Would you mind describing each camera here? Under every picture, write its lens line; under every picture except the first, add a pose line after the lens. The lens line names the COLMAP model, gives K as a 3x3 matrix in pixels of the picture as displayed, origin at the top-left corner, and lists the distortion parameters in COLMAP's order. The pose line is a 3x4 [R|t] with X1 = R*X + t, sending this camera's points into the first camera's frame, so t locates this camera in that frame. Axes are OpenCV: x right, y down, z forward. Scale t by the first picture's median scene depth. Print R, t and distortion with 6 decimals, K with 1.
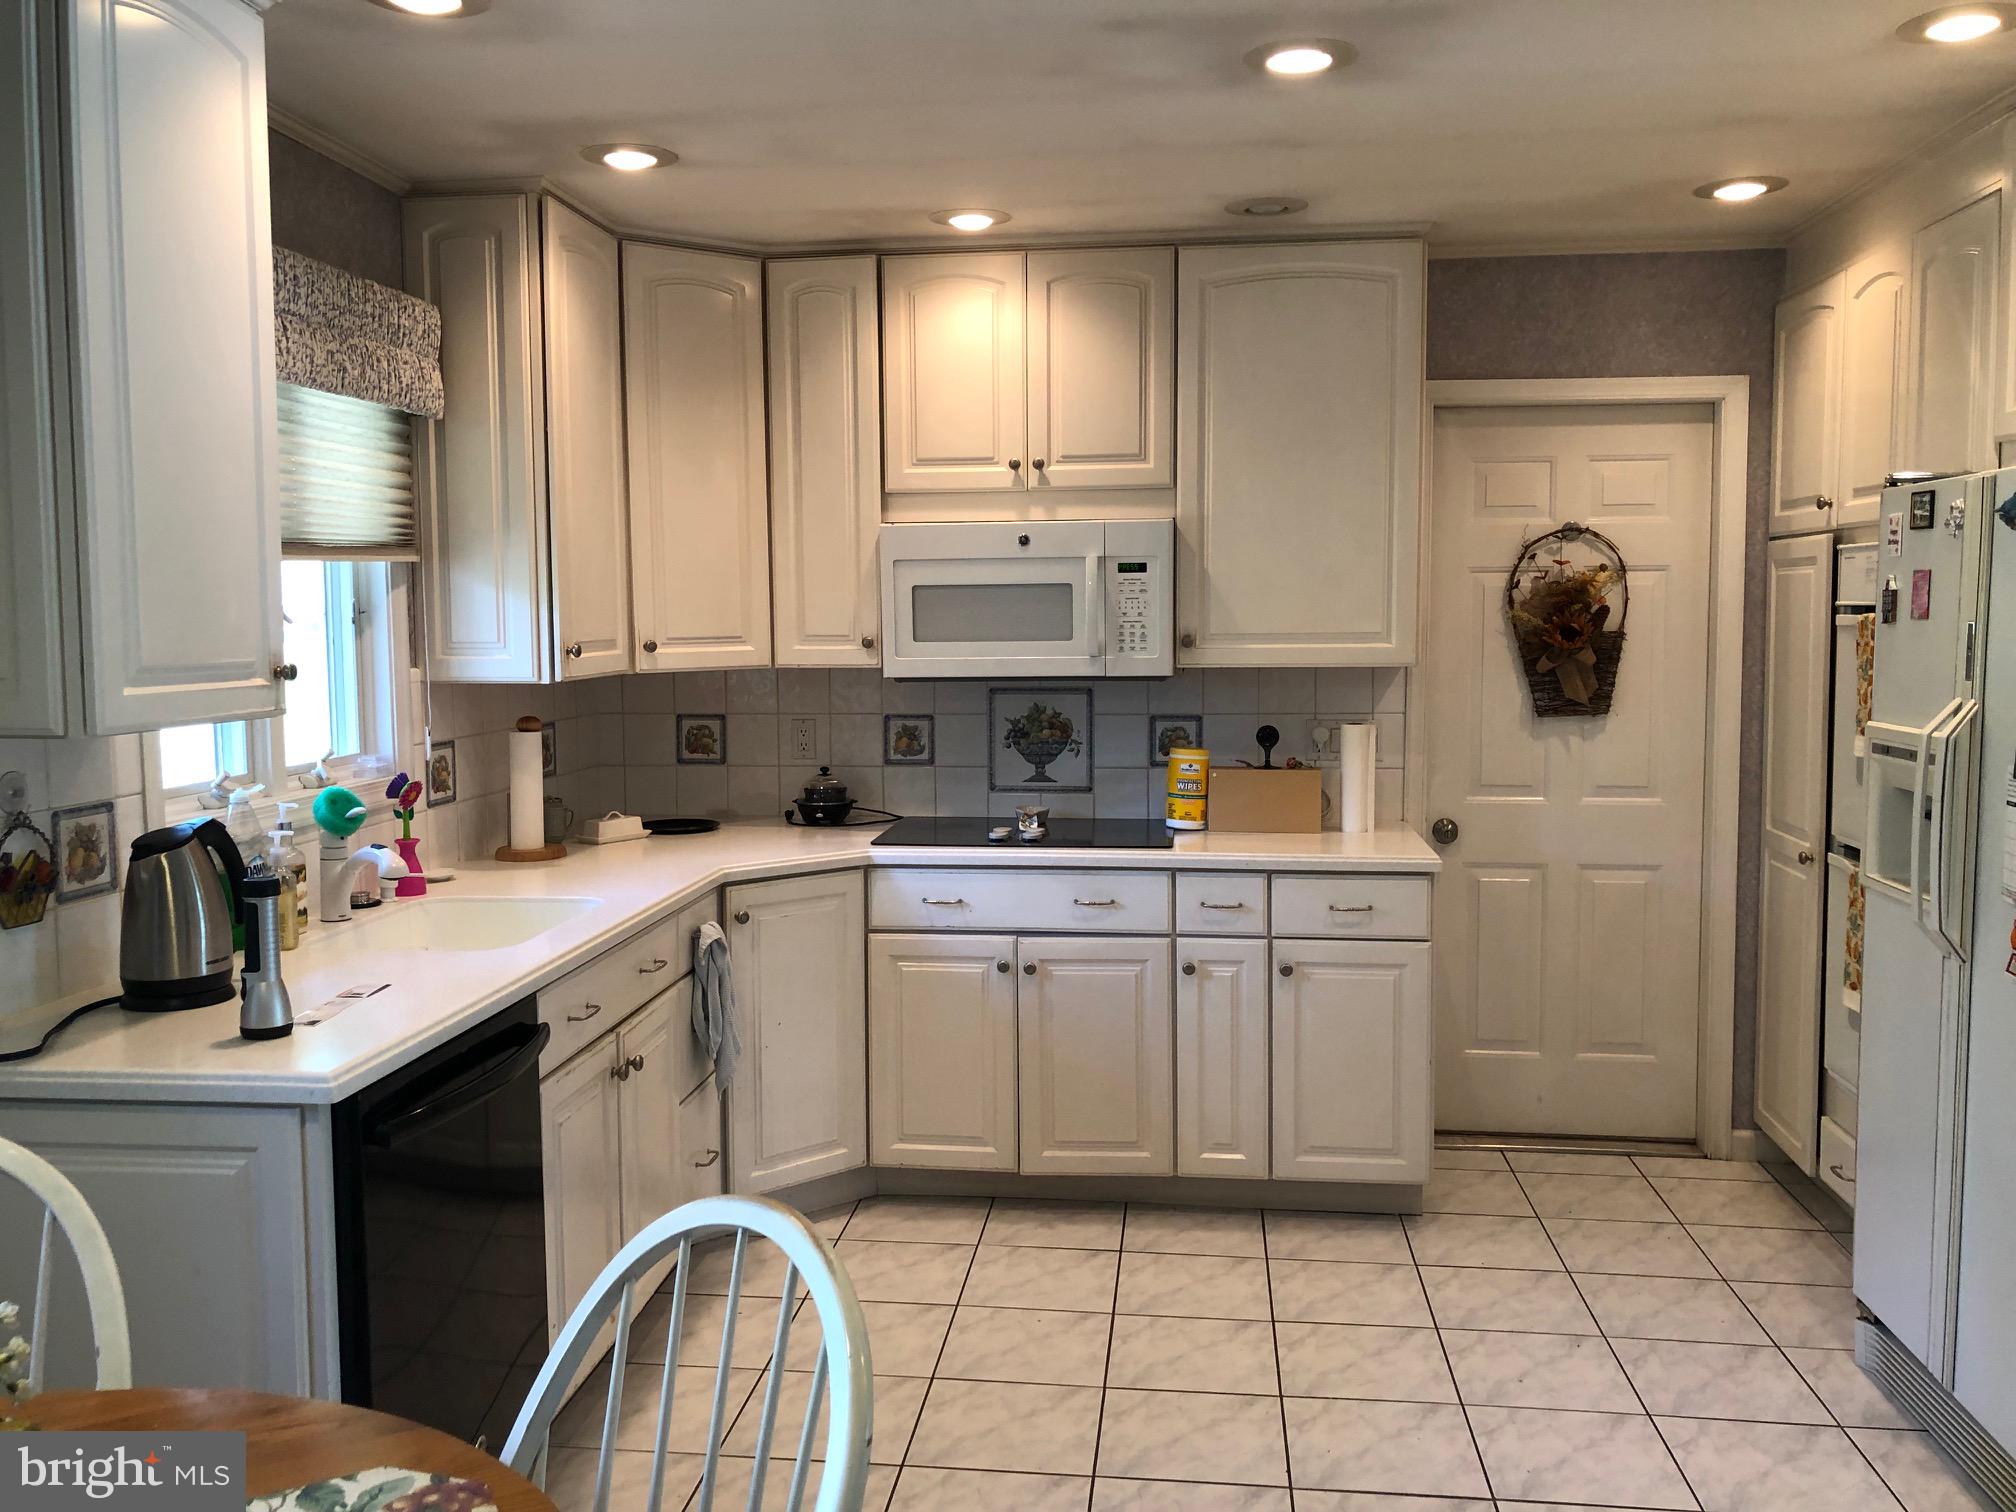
lens RADIAL K [[1646.1, 0, 1009.3], [0, 1646.1, 718.0], [0, 0, 1]] dist [0.068714, -0.101159]
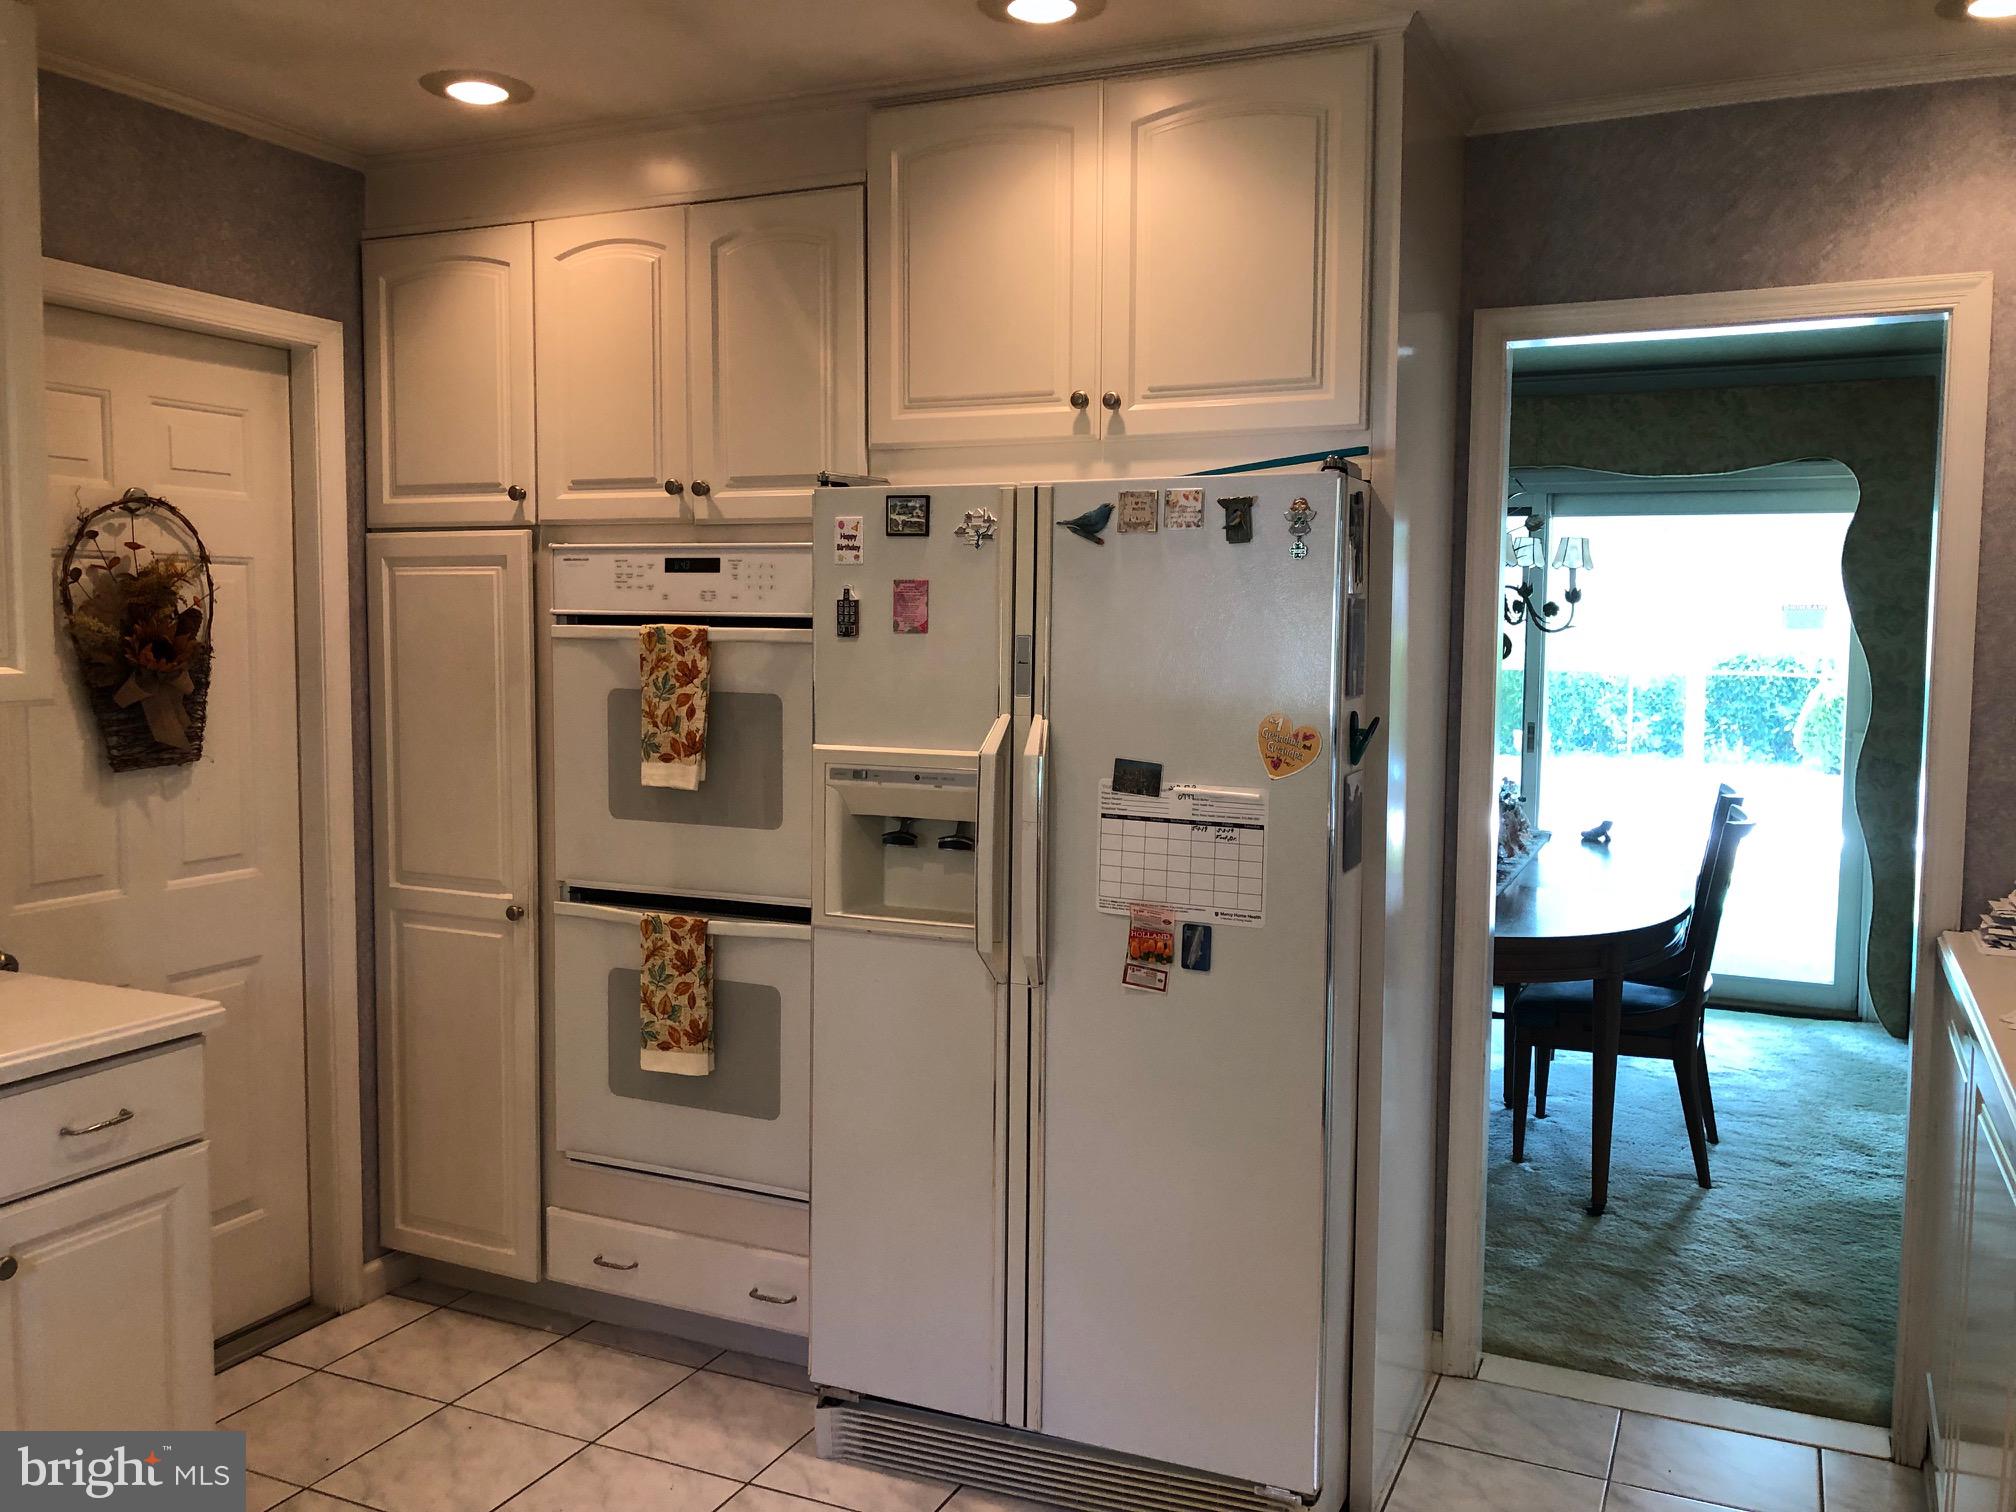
lens RADIAL K [[1646.1, 0, 1009.3], [0, 1646.1, 718.0], [0, 0, 1]] dist [0.068714, -0.101159]
pose [[0.313812, -0.051093, 0.948110, -0.217382], [0.053944, 0.997898, 0.035922, -0.028456], [-0.947952, 0.039872, 0.315908, 0.450372]]
